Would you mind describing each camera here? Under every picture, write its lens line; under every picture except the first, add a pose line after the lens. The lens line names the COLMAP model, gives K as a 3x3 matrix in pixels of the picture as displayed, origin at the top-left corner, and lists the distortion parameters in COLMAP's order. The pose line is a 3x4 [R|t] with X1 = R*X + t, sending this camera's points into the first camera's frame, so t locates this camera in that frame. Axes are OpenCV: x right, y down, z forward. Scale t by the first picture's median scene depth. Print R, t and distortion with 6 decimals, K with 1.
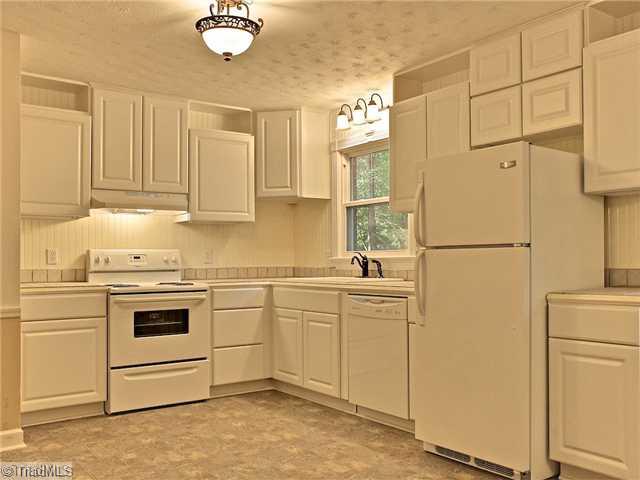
lens RADIAL K [[583.5, 0, 319.8], [0, 583.5, 258.3], [0, 0, 1]] dist [-0.050481, -0.003462]
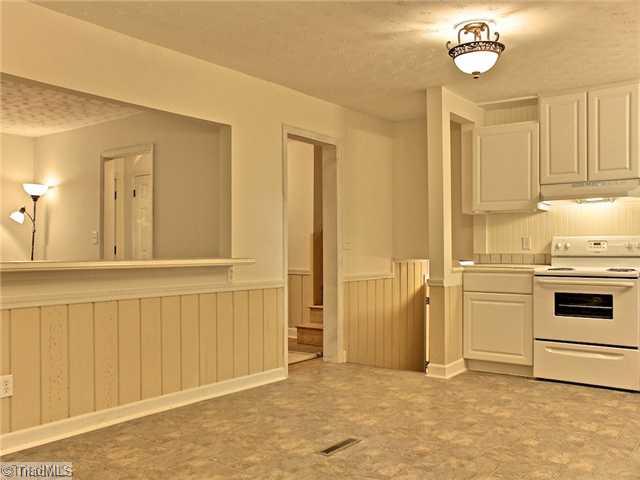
lens RADIAL K [[583.5, 0, 319.8], [0, 583.5, 258.3], [0, 0, 1]] dist [-0.050481, -0.003462]
pose [[0.282424, 0.021440, -0.959050, 0.597411], [0.003829, 0.999717, 0.023477, -0.001794], [0.959282, -0.010302, 0.282262, 0.240132]]
